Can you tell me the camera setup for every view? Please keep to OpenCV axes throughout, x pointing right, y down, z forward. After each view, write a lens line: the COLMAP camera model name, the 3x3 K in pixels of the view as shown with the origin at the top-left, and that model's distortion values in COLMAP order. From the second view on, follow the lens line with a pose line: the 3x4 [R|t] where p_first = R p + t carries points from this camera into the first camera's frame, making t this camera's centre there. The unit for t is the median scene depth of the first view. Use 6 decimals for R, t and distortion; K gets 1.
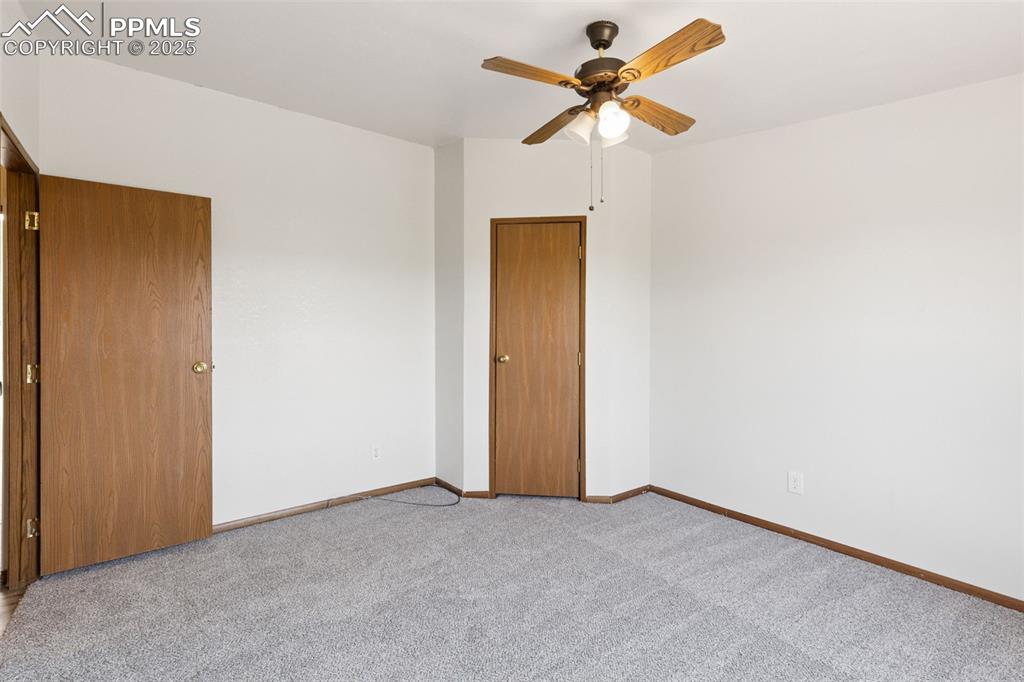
lens RADIAL K [[464.8, 0, 514.6], [0, 464.8, 333.0], [0, 0, 1]] dist [-0.000692, 0.000141]
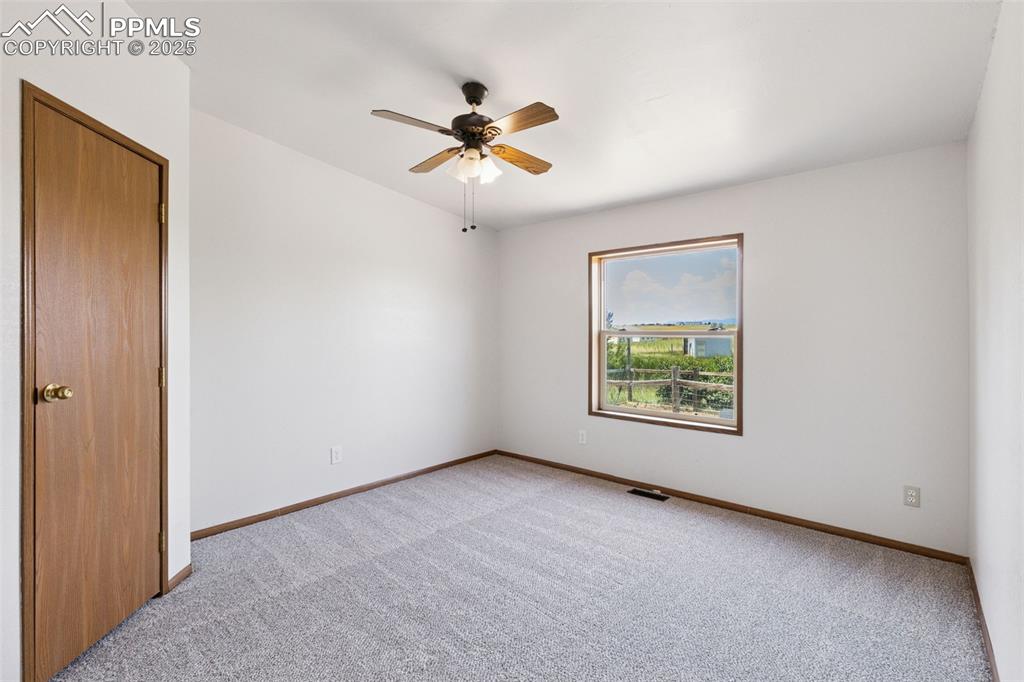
lens RADIAL K [[464.8, 0, 514.6], [0, 464.8, 333.0], [0, 0, 1]] dist [-0.000692, 0.000141]
pose [[-0.203086, 0.000662, 0.979161, -0.590501], [0.006611, 0.999978, 0.000695, -0.002030], [-0.979139, 0.006614, -0.203086, 0.645694]]
